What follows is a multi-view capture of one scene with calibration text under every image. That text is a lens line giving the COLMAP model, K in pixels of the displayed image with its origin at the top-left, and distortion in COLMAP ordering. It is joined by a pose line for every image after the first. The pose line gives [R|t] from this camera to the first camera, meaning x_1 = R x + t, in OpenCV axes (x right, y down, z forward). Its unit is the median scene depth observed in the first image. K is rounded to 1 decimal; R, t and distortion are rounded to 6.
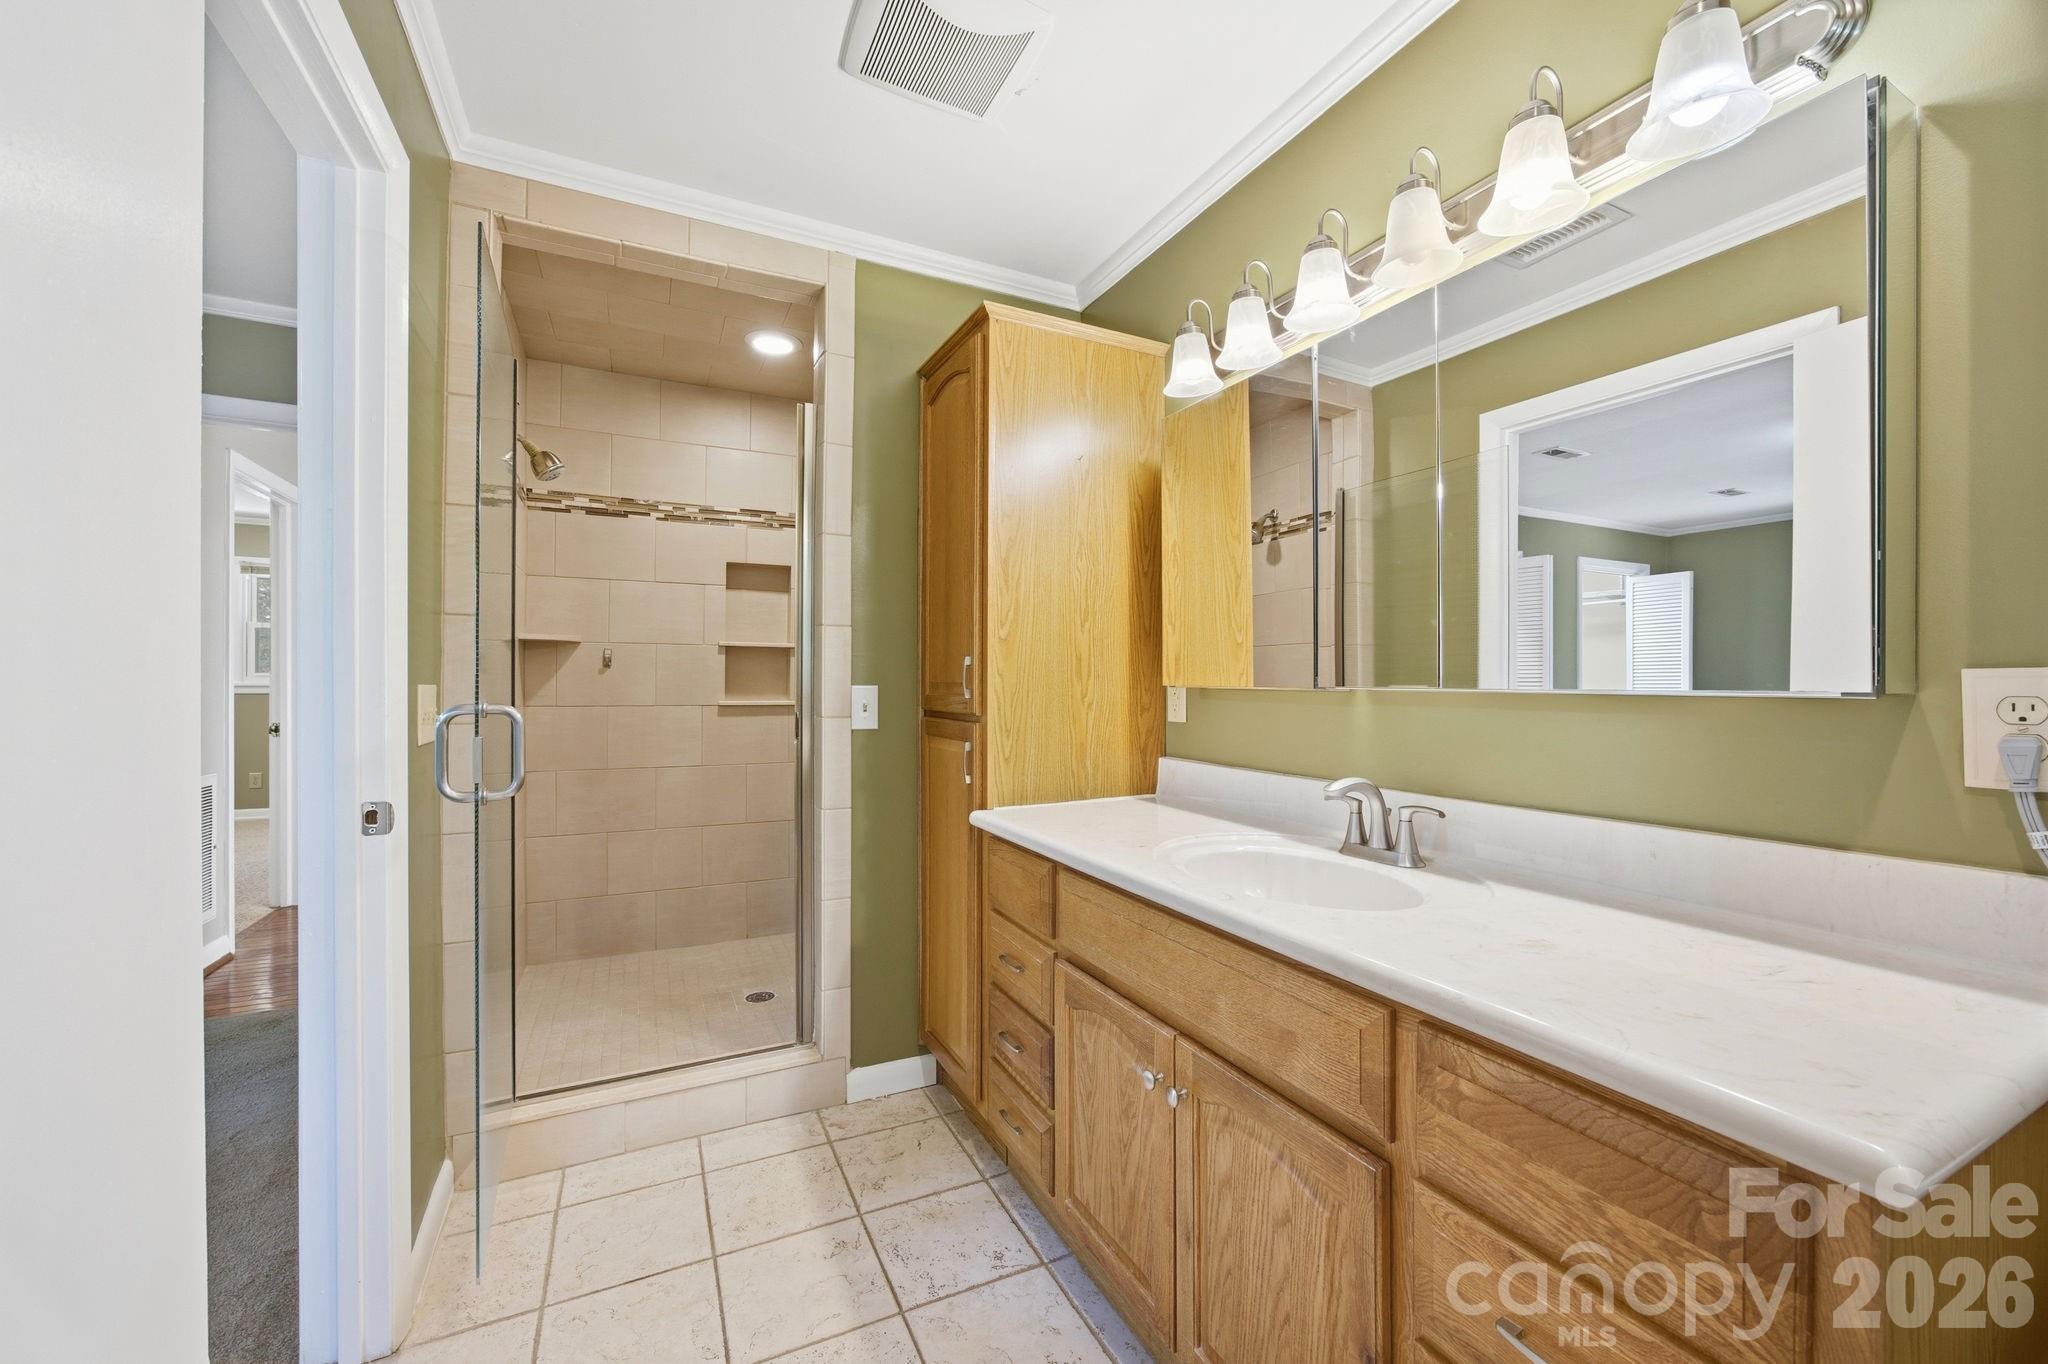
lens RADIAL K [[802.0, 0, 1019.4], [0, 802.0, 681.4], [0, 0, 1]] dist [-0.009721, 0.000380]
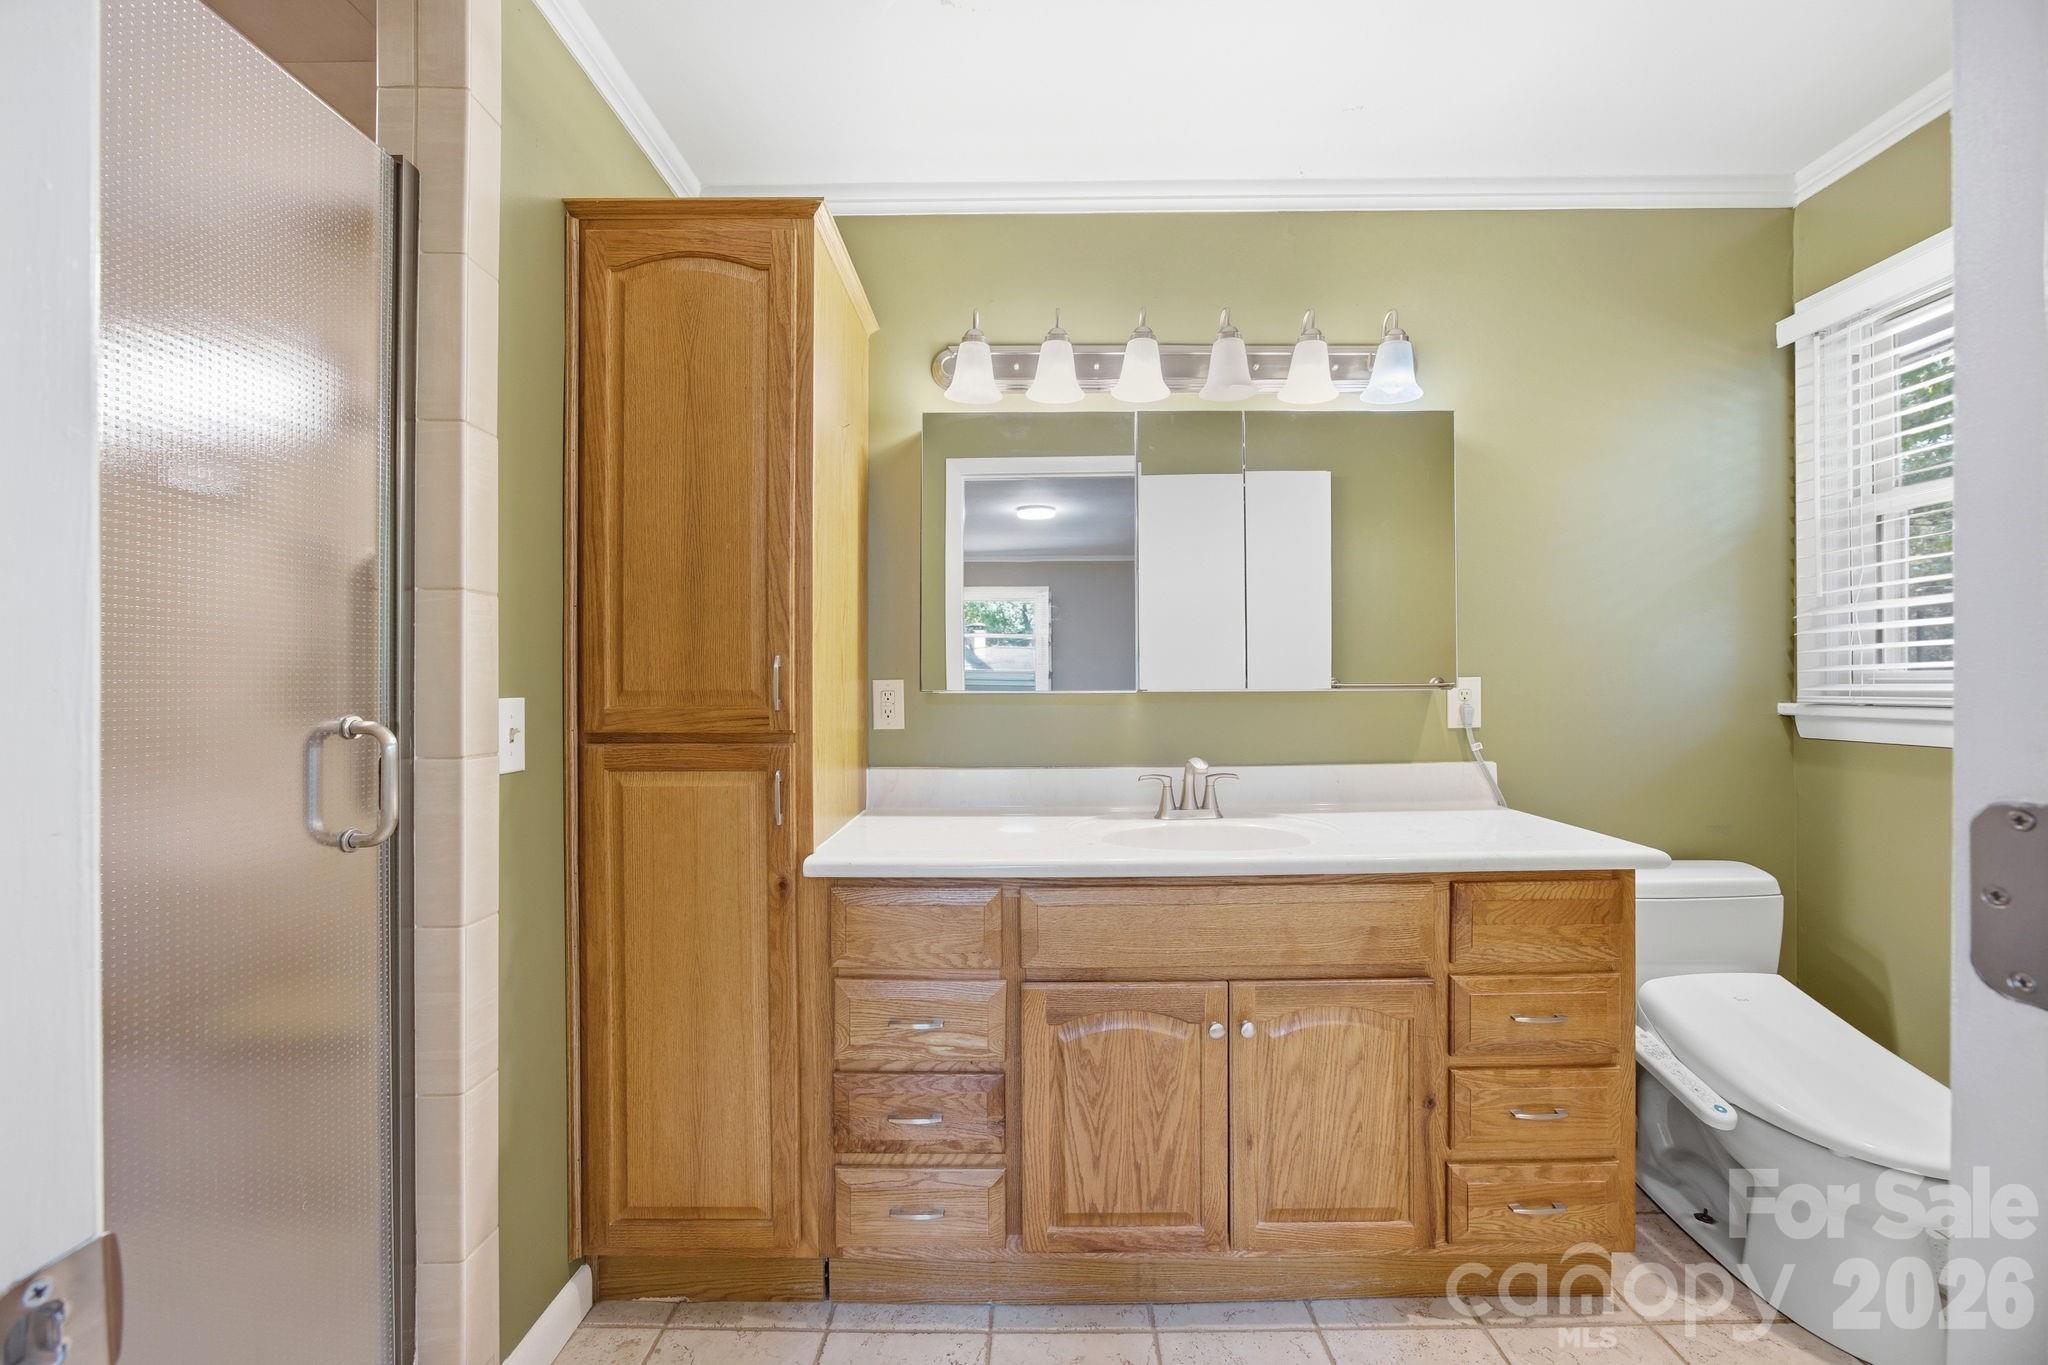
lens RADIAL K [[802.0, 0, 1019.4], [0, 802.0, 681.9], [0, 0, 1]] dist [-0.009721, 0.000380]
pose [[0.435776, -0.000895, 0.900055, -0.783822], [0.006342, 0.999978, -0.002076, -0.003542], [-0.900033, 0.006613, 0.435772, 0.587011]]
